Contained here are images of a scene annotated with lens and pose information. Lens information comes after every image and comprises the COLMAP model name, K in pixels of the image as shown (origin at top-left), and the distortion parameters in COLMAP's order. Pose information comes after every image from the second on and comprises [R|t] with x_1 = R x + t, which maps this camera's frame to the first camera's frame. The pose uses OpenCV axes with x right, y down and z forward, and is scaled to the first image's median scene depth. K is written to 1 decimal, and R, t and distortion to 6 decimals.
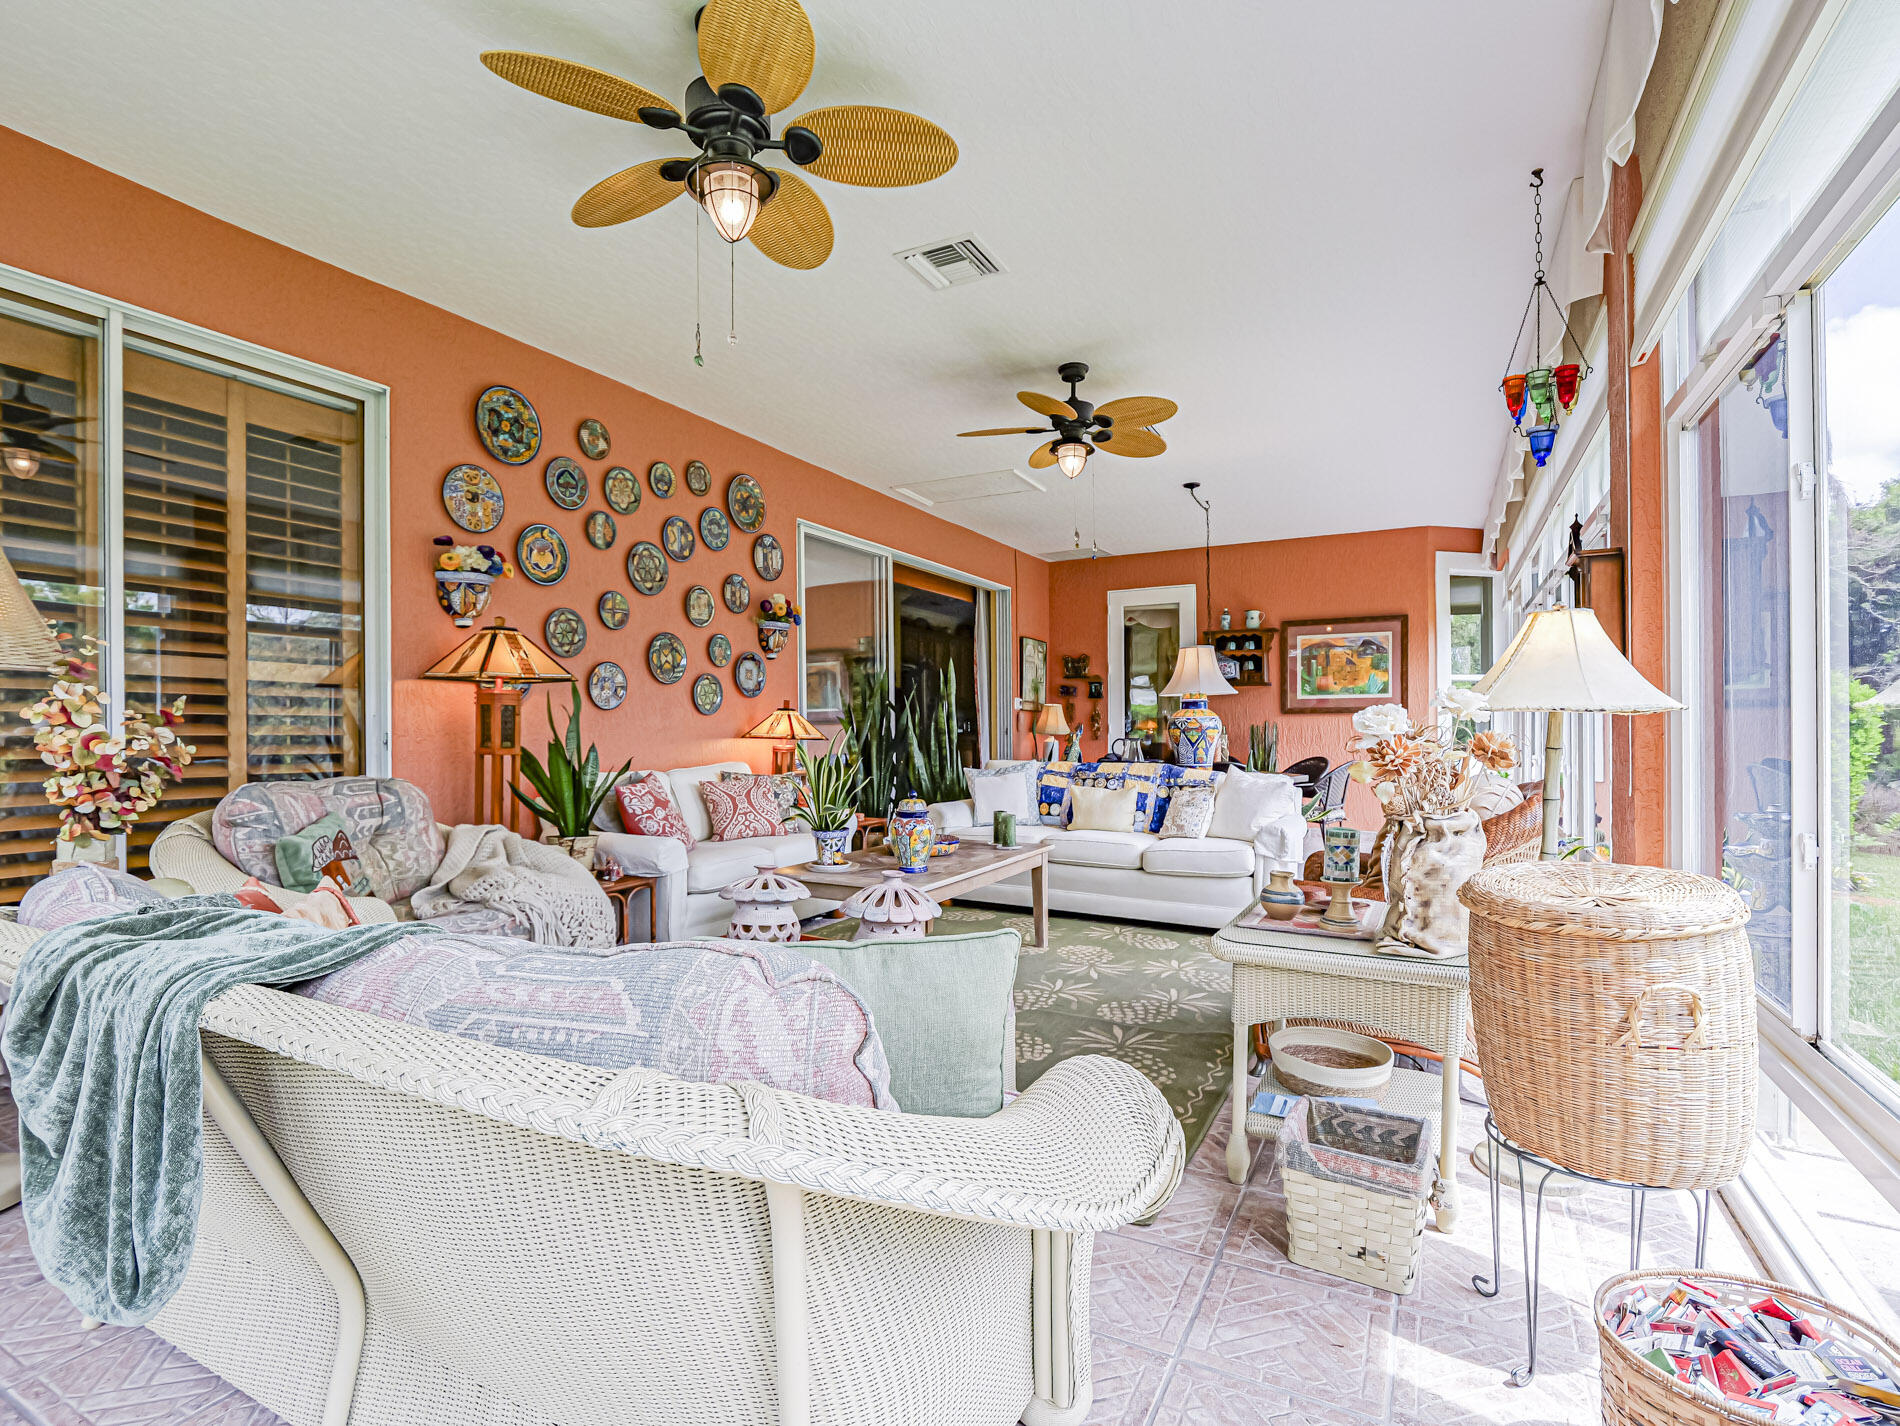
lens RADIAL K [[930.8, 0, 938.3], [0, 930.8, 739.2], [0, 0, 1]] dist [-0.002309, -0.001507]
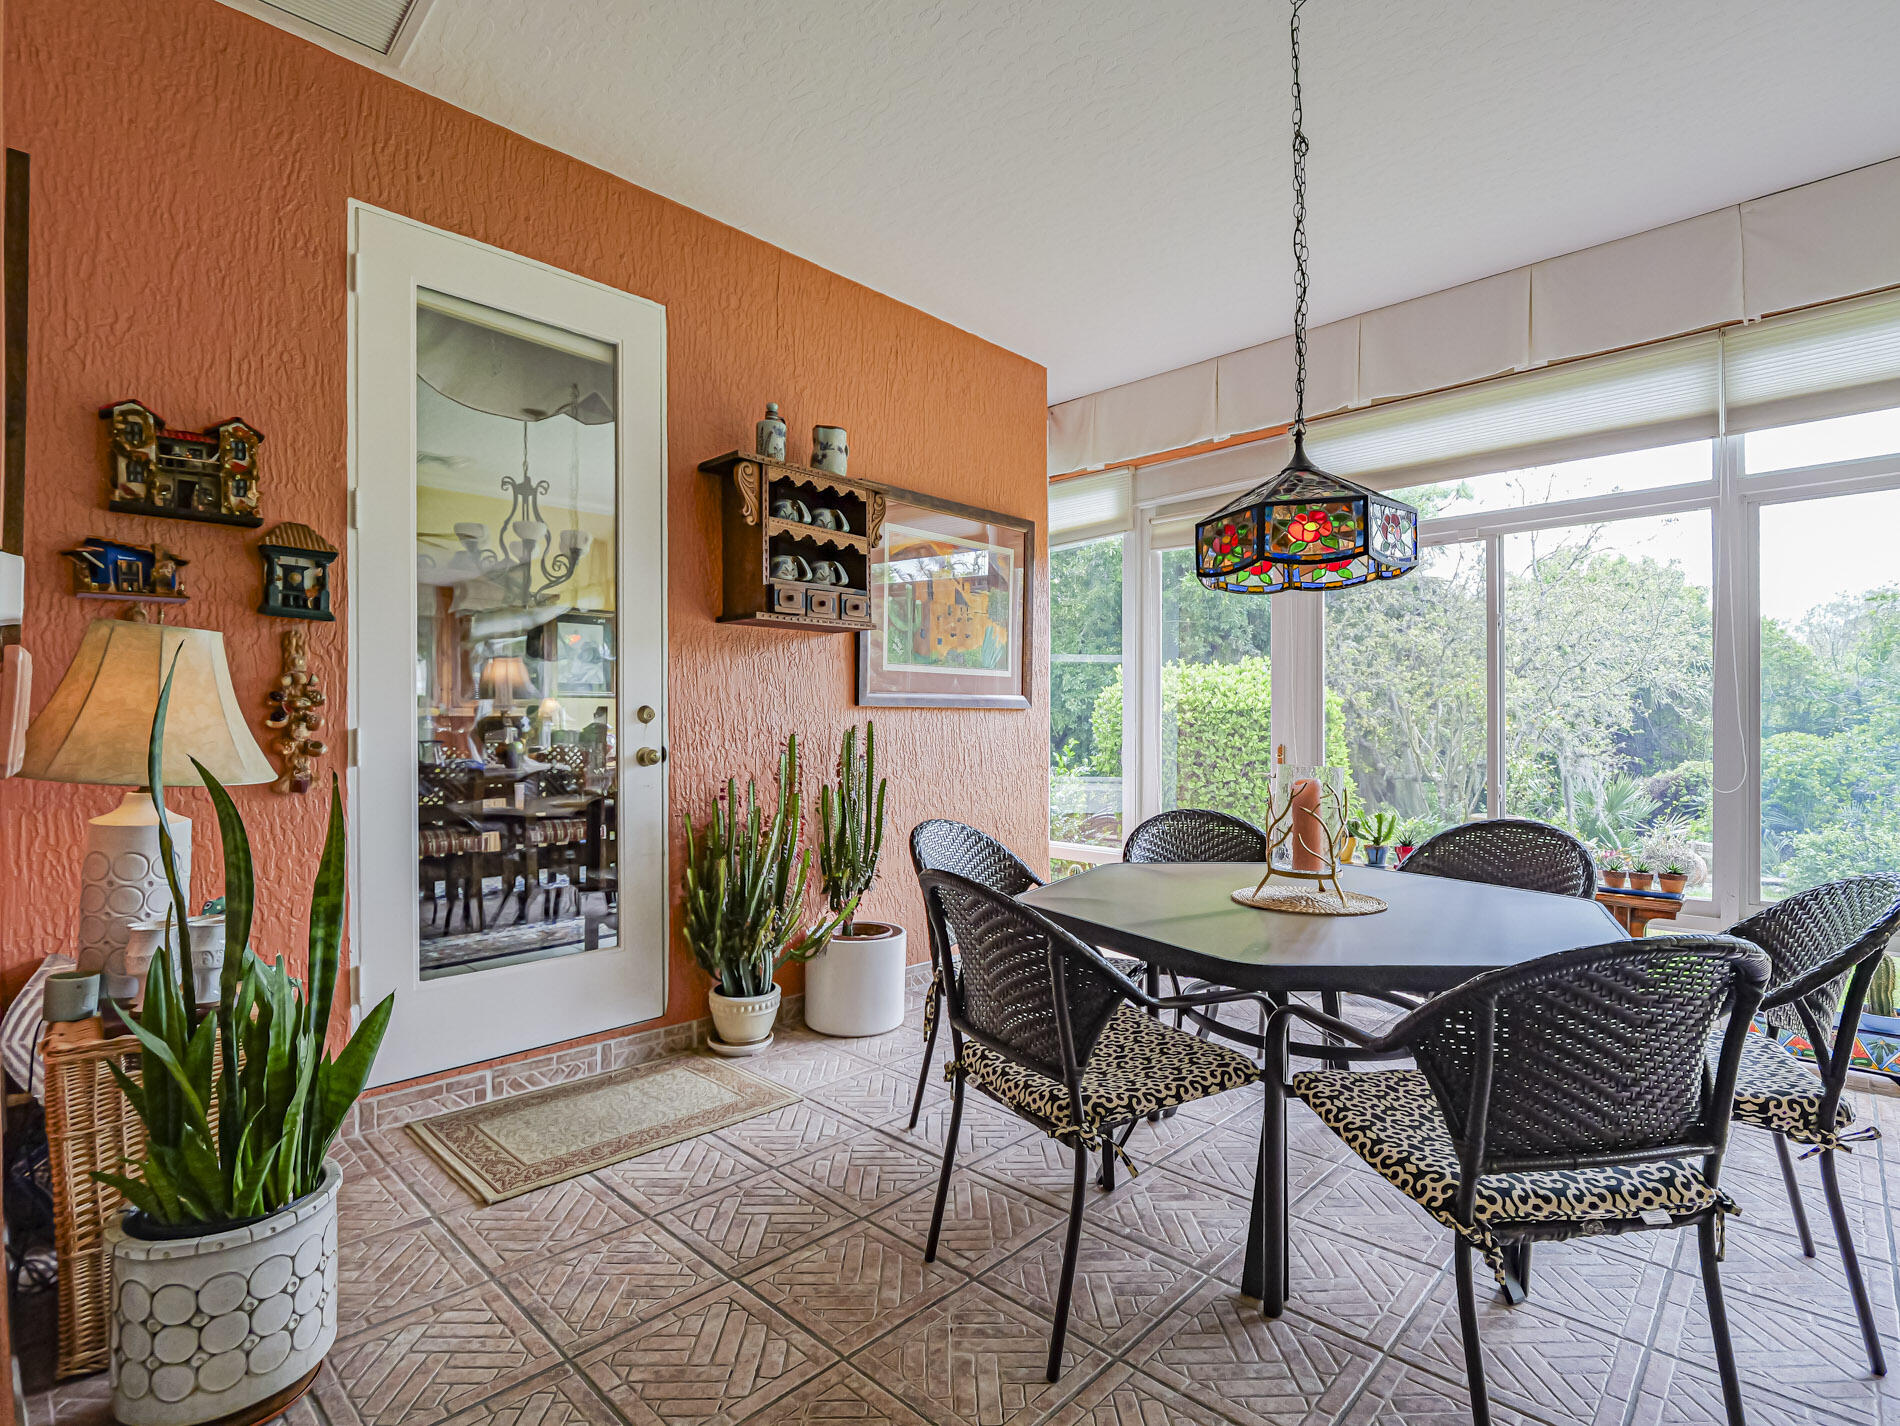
lens RADIAL K [[930.8, 0, 953.0], [0, 930.8, 713.0], [0, 0, 1]] dist [-0.002309, -0.001507]
pose [[0.271685, 0.014269, 0.962280, -0.015588], [0.008378, 0.999817, -0.017191, -0.016746], [-0.962350, 0.012732, 0.271516, 0.901848]]
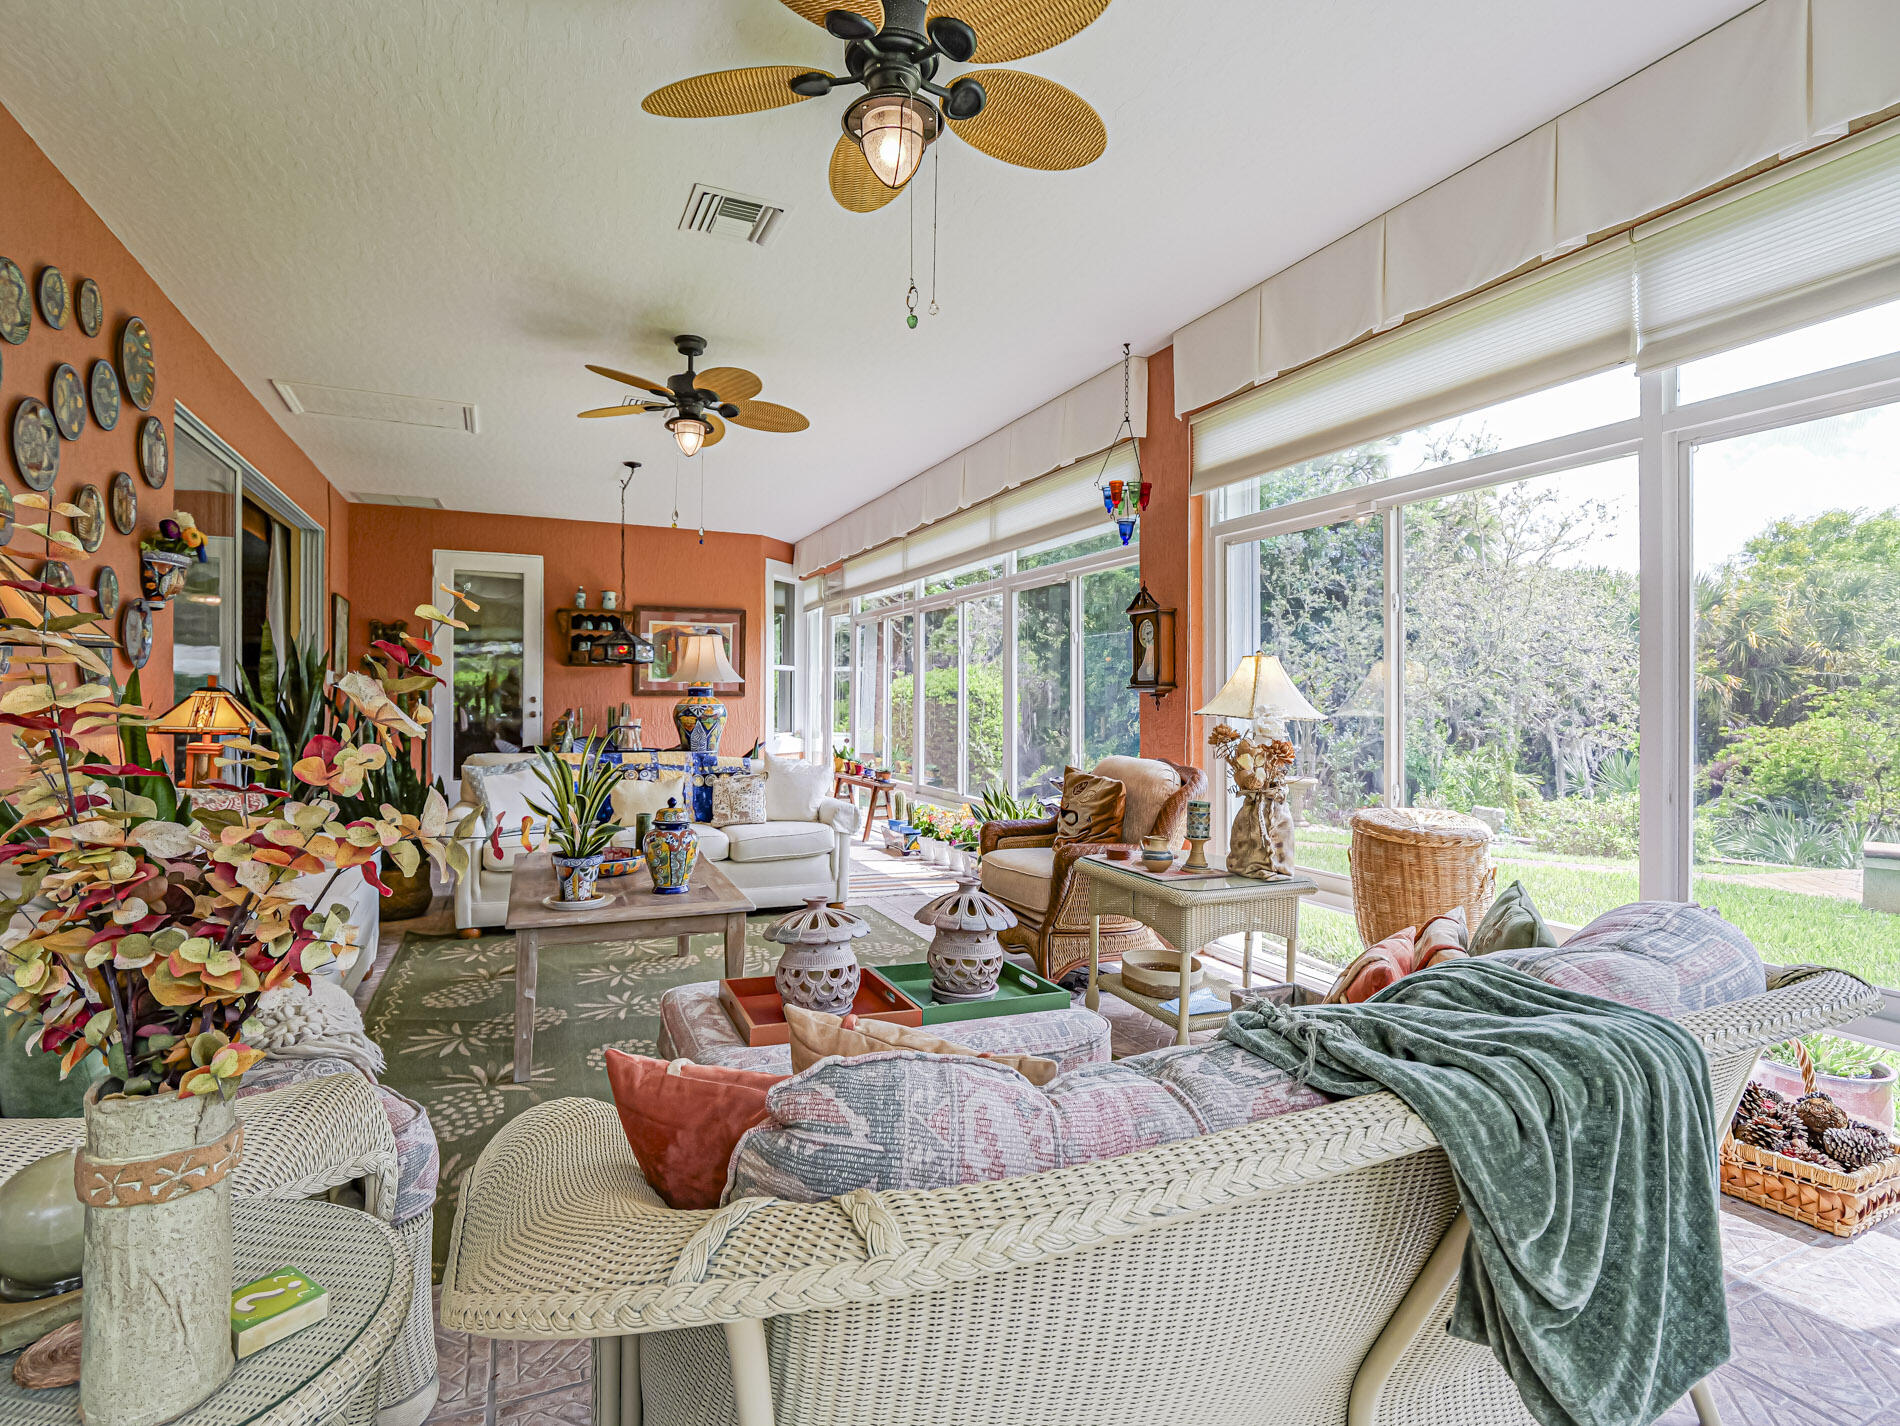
lens RADIAL K [[930.8, 0, 946.7], [0, 930.8, 701.2], [0, 0, 1]] dist [-0.002309, -0.001507]
pose [[0.609113, 0.009562, 0.793026, -0.243929], [-0.000891, 0.999935, -0.011373, -0.010622], [-0.793083, 0.006221, 0.609082, 0.115711]]
